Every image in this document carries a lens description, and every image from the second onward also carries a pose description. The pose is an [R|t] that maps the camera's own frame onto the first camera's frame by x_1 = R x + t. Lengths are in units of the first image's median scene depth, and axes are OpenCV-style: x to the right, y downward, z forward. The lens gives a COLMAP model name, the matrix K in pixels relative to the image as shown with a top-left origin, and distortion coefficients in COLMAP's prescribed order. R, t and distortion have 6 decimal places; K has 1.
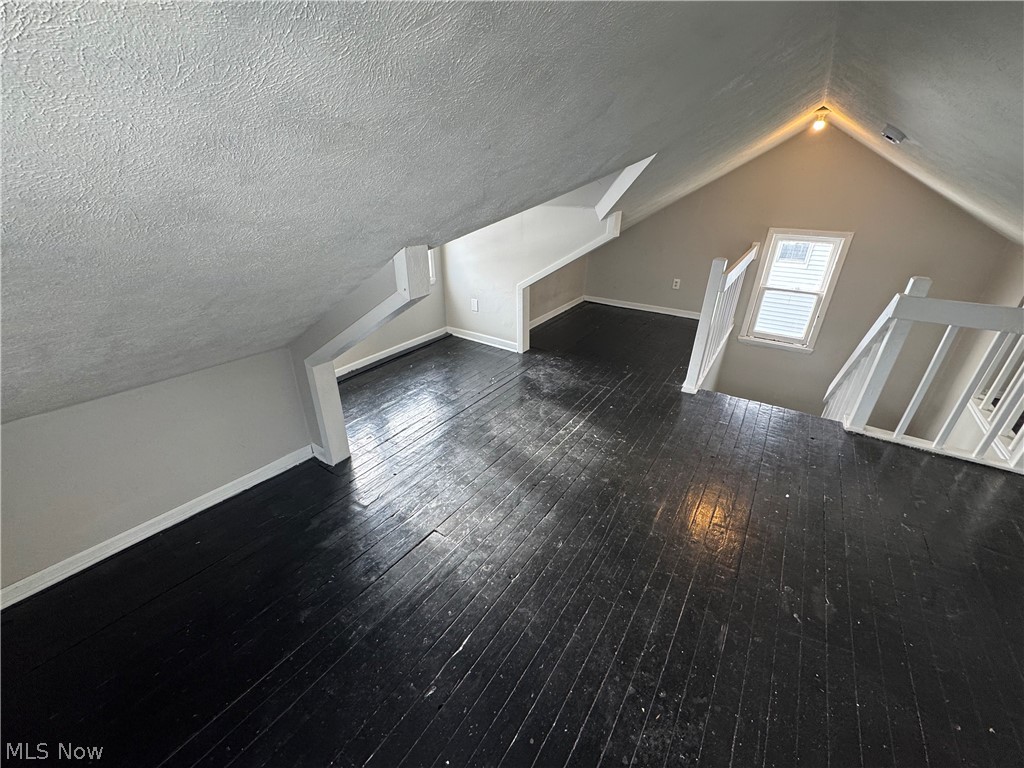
lens RADIAL K [[405.6, 0, 510.9], [0, 405.6, 385.8], [0, 0, 1]] dist [-0.000959, 0.000640]
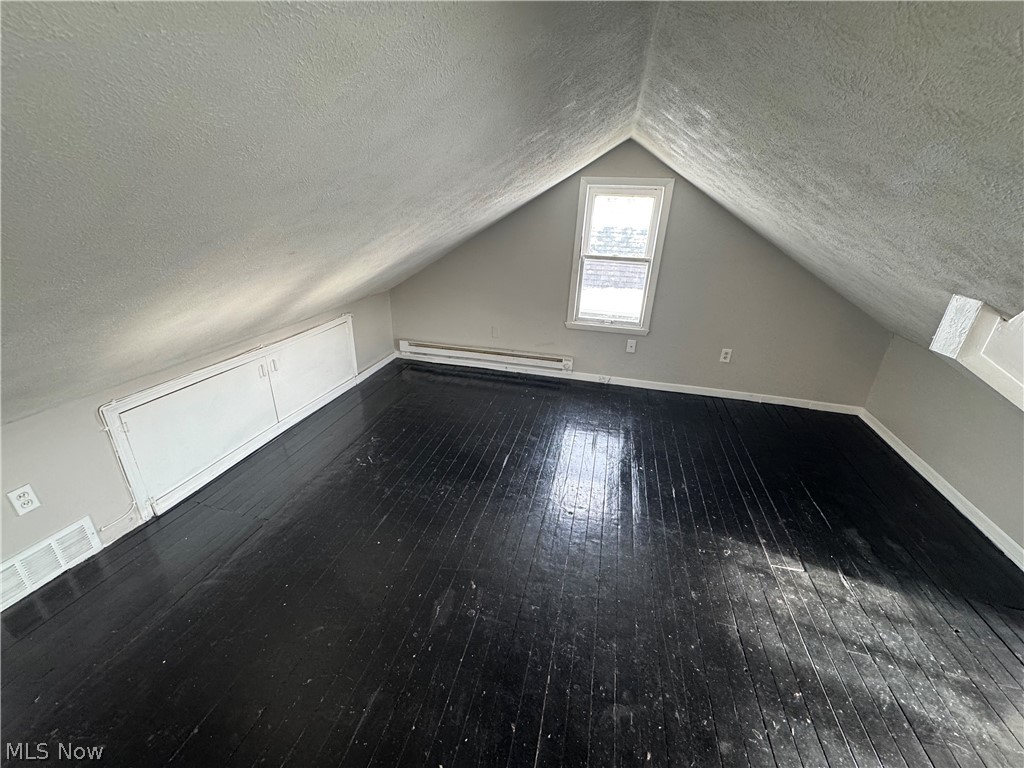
lens RADIAL K [[405.6, 0, 510.9], [0, 405.6, 385.8], [0, 0, 1]] dist [-0.000959, 0.000640]
pose [[-0.938385, 0.090268, -0.333595, 0.777018], [-0.194143, 0.660884, 0.724942, -0.514816], [0.285906, 0.745040, -0.602638, 1.078465]]
